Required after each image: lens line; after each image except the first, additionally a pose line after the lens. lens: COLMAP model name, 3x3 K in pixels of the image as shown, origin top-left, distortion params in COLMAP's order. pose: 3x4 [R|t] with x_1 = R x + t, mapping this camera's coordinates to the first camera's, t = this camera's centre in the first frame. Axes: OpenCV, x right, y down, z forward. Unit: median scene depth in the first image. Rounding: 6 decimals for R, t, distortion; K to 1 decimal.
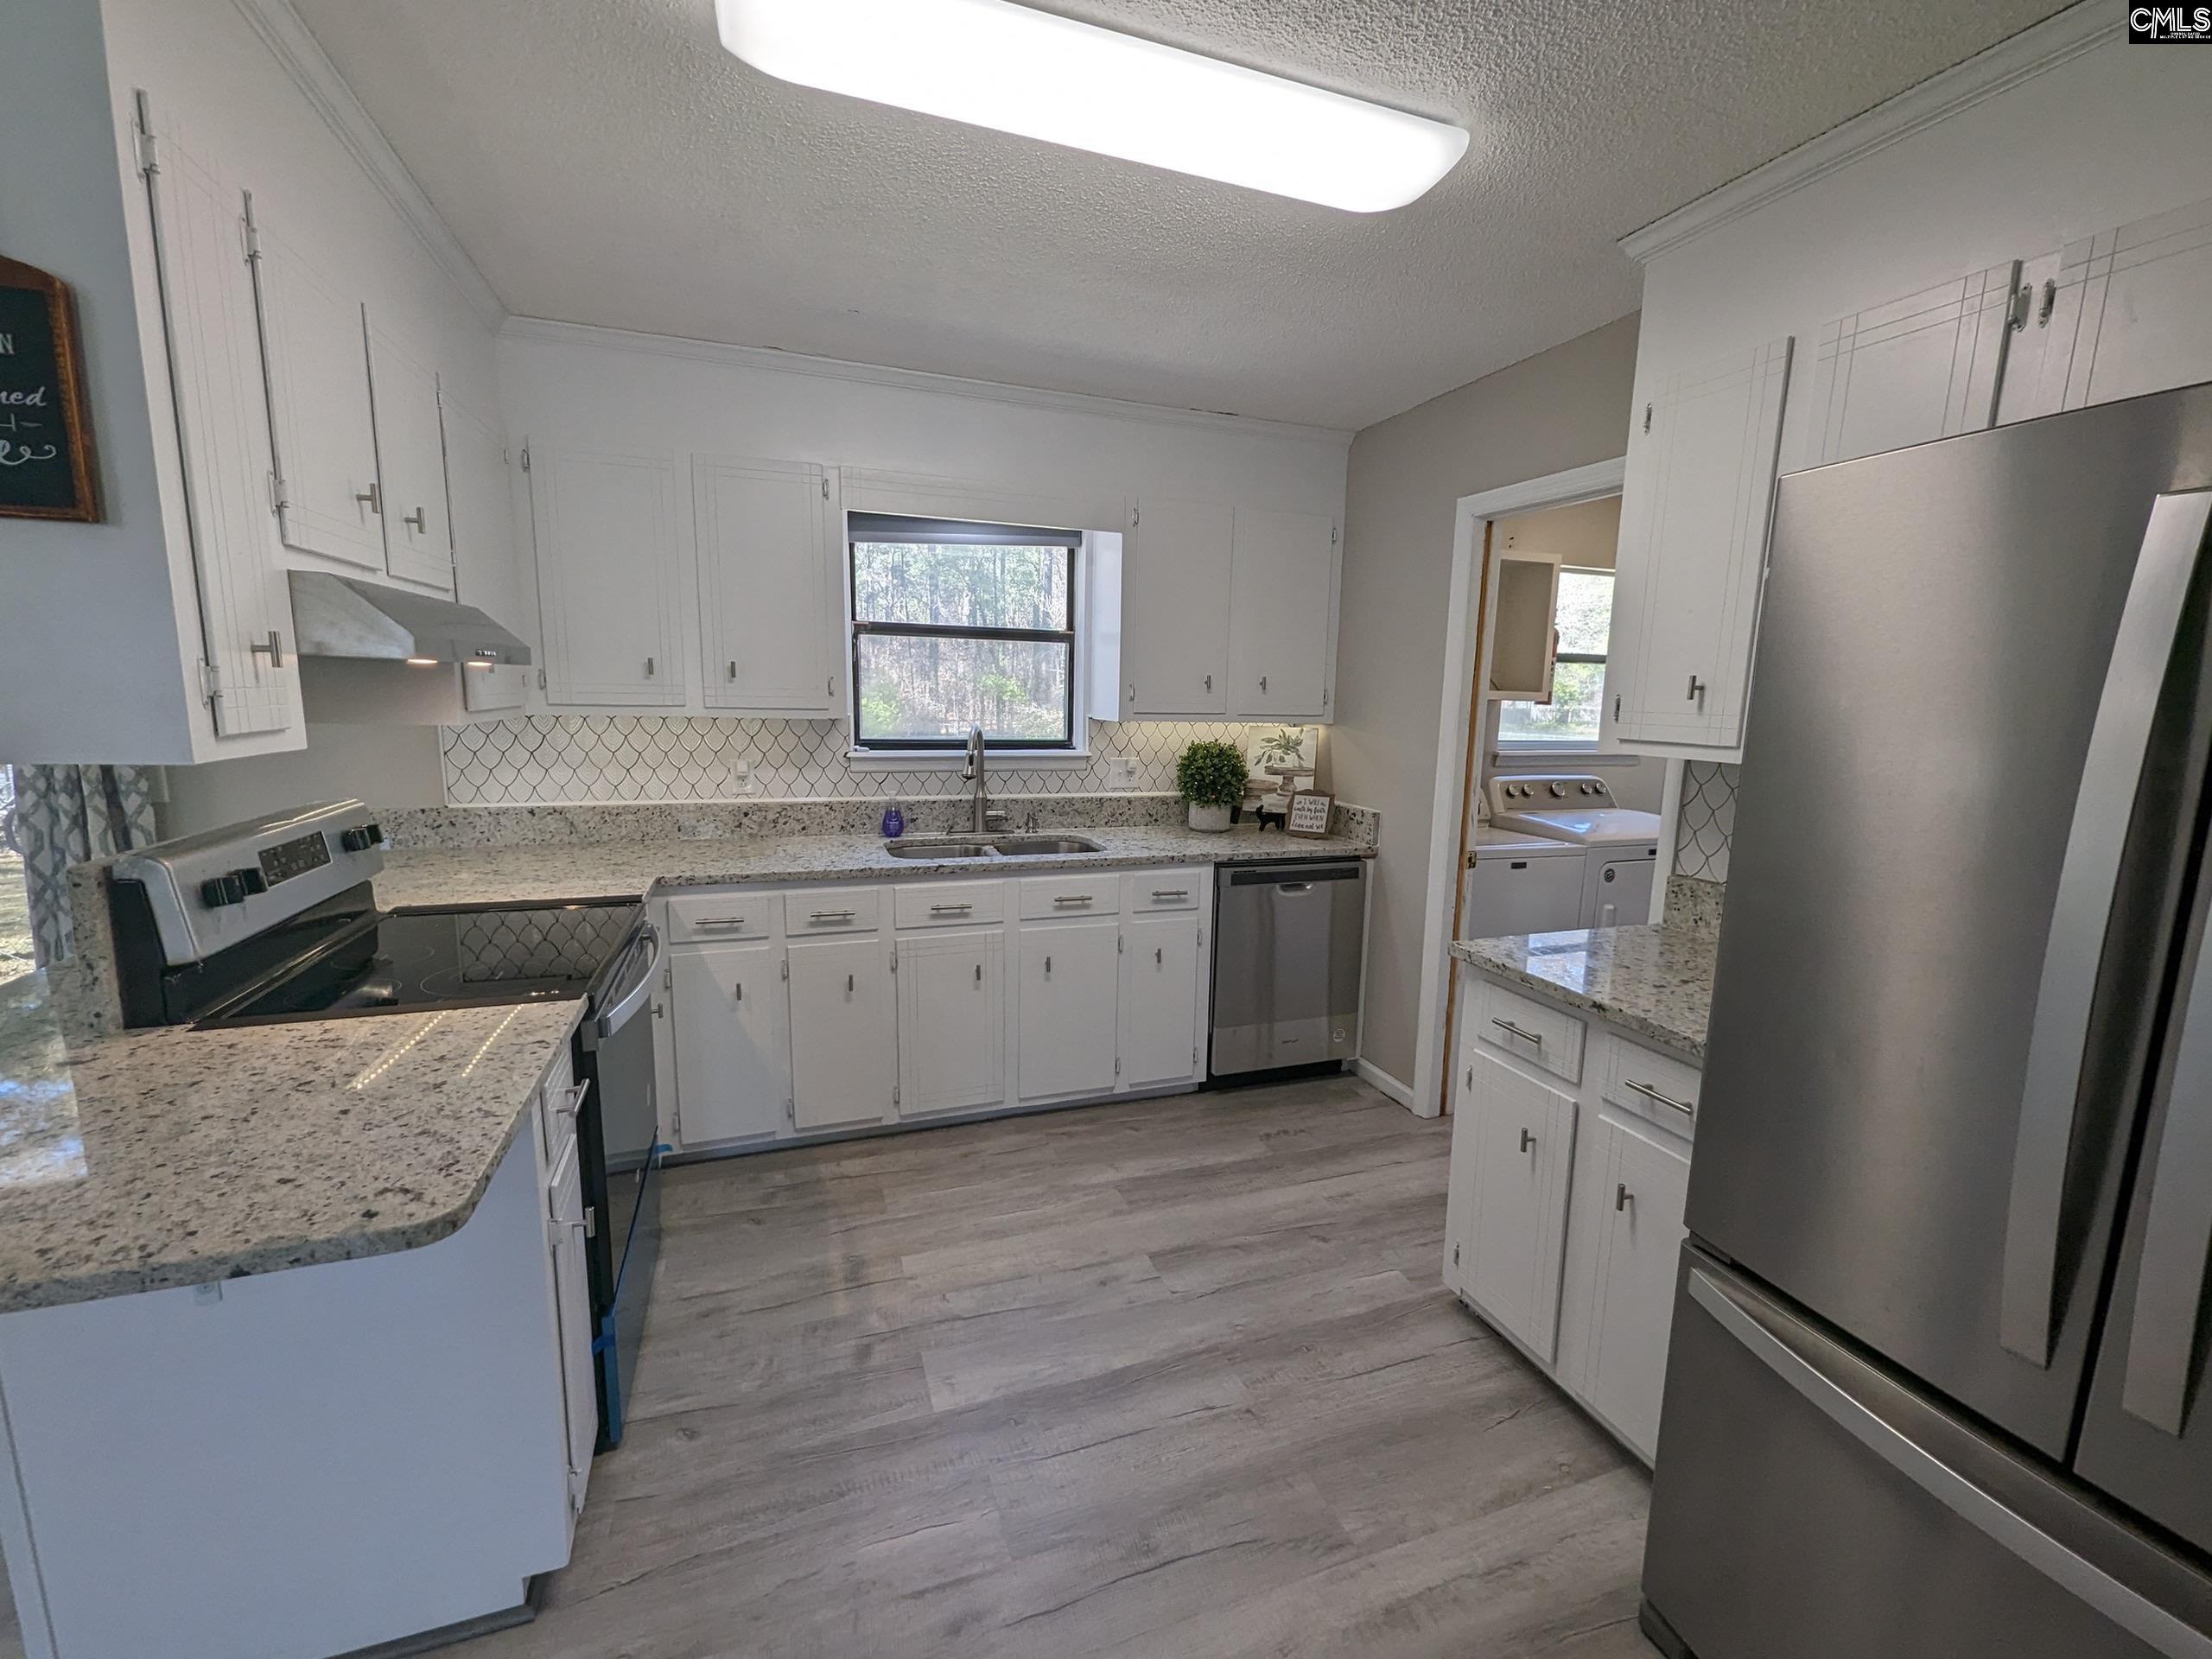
lens RADIAL K [[915.9, 0, 1107.3], [0, 915.9, 836.0], [0, 0, 1]] dist [0.004738, -0.000927]
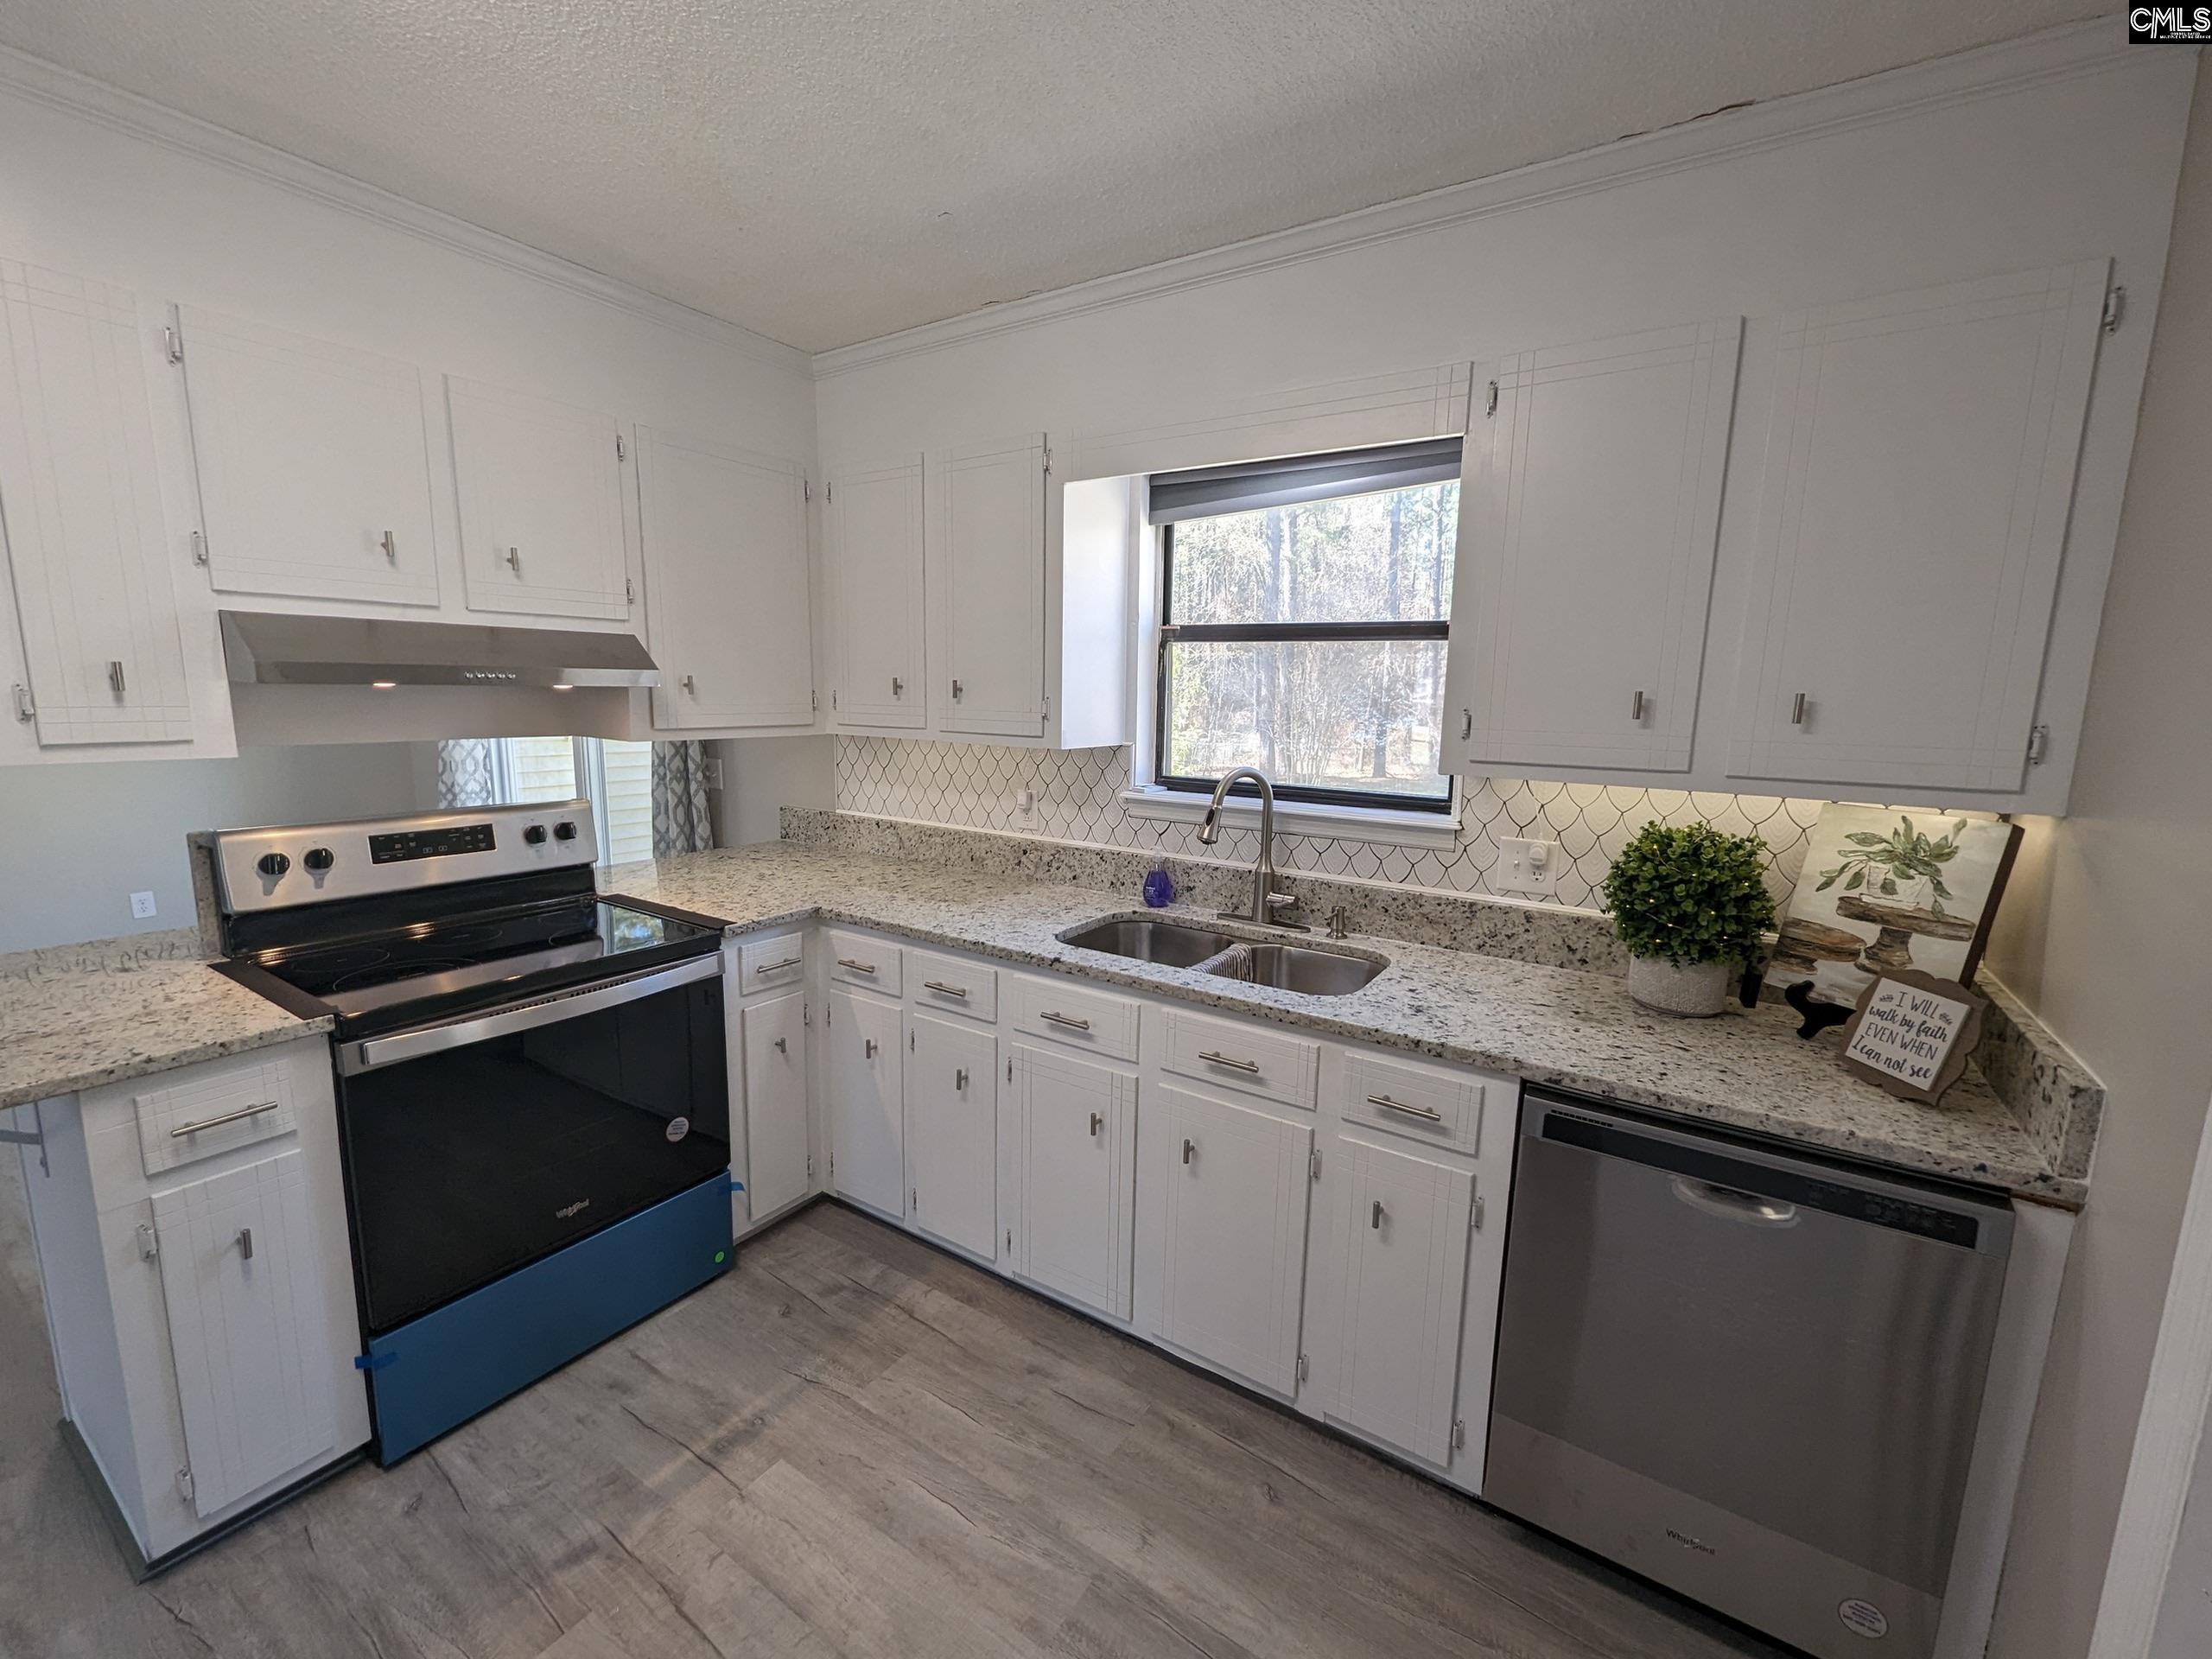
lens RADIAL K [[915.9, 0, 1109.0], [0, 915.9, 834.5], [0, 0, 1]] dist [0.004738, -0.000927]
pose [[0.603073, 0.115999, -0.789207, 0.393056], [-0.133674, 0.990076, 0.043376, -0.100031], [0.786406, 0.079338, 0.612594, 0.581765]]
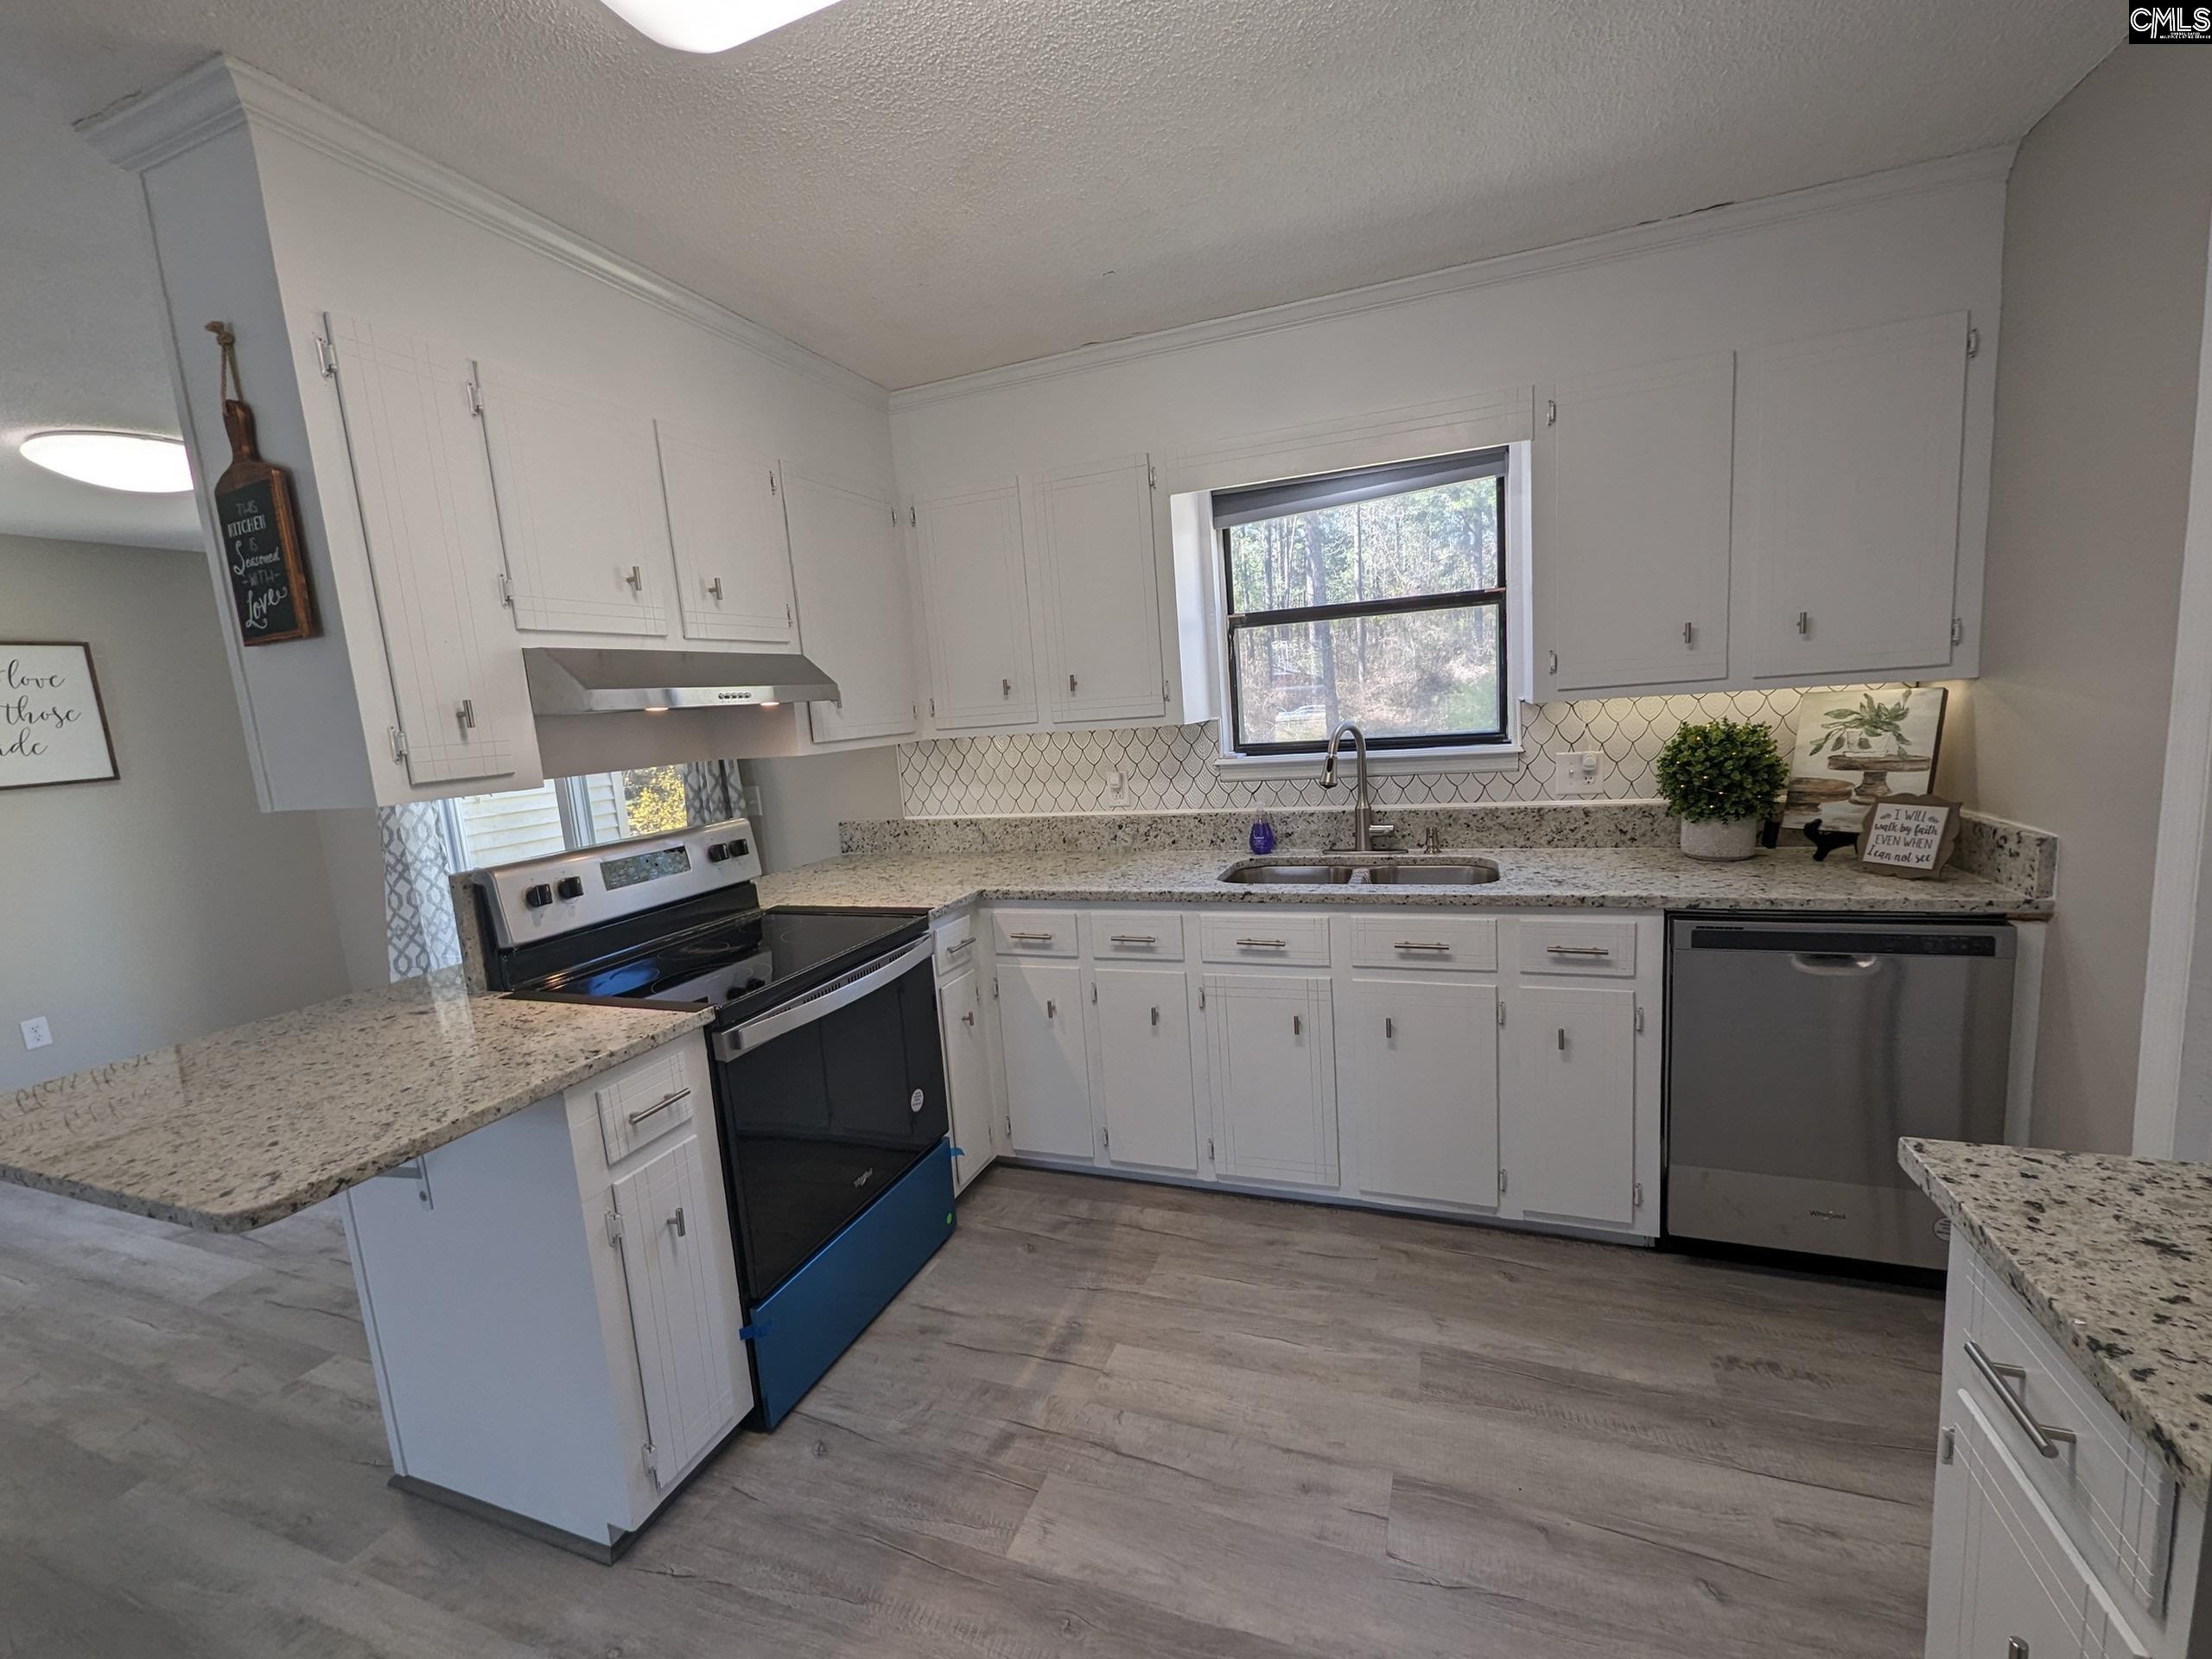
lens RADIAL K [[915.9, 0, 1110.3], [0, 915.9, 834.7], [0, 0, 1]] dist [0.004738, -0.000927]
pose [[0.755738, 0.018492, -0.654613, 0.273202], [-0.016149, 0.999824, 0.009600, -0.027291], [0.654675, 0.003316, 0.755903, 0.275673]]
